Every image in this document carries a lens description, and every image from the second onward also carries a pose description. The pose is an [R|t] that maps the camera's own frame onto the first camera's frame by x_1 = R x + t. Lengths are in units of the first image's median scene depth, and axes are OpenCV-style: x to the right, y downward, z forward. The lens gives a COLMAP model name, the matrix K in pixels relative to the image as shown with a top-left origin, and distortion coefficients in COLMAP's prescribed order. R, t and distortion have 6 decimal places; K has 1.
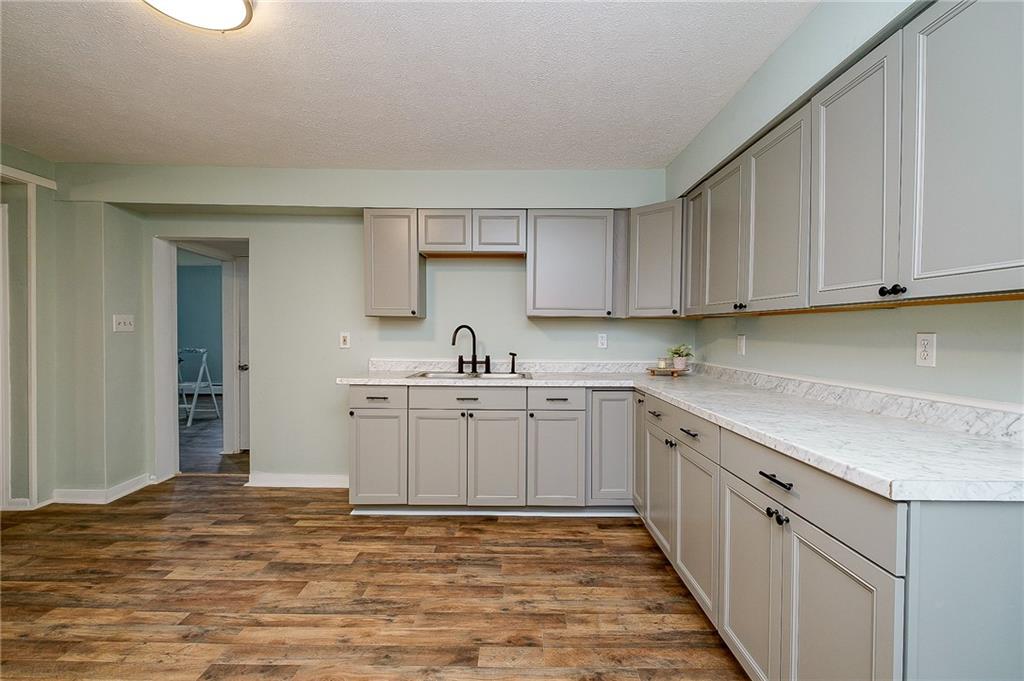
lens RADIAL K [[444.1, 0, 515.4], [0, 444.1, 335.6], [0, 0, 1]] dist [-0.002729, -0.001189]
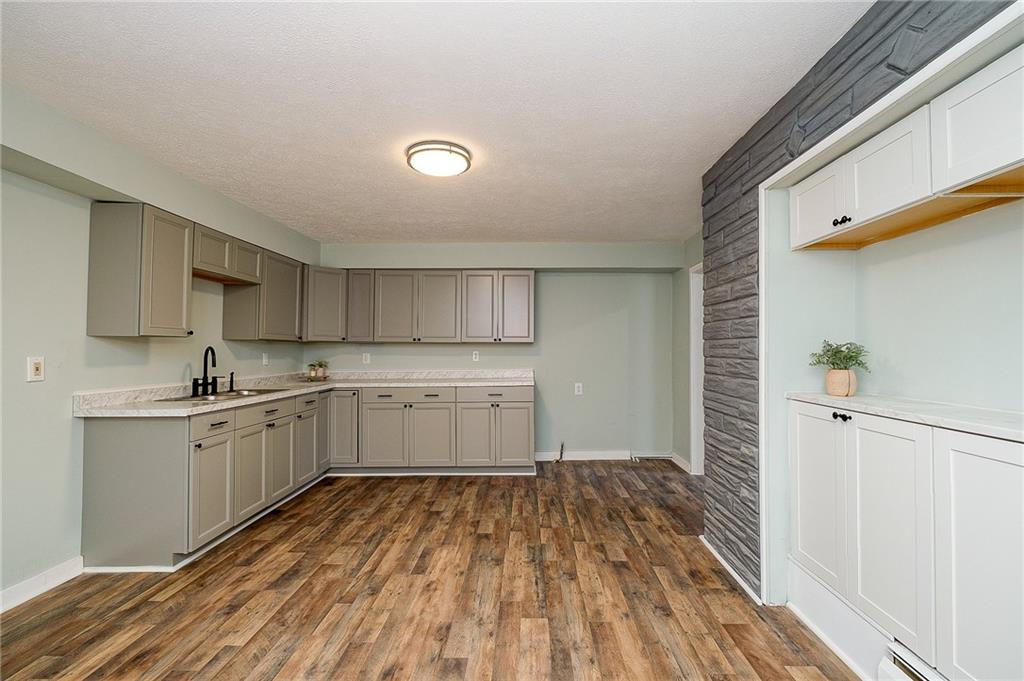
lens RADIAL K [[444.1, 0, 517.6], [0, 444.1, 340.5], [0, 0, 1]] dist [-0.002729, -0.001189]
pose [[0.017200, 0.017615, 0.999697, -1.472564], [0.015434, 0.999721, -0.017881, -0.011197], [-0.999733, 0.015737, 0.016923, 0.401872]]
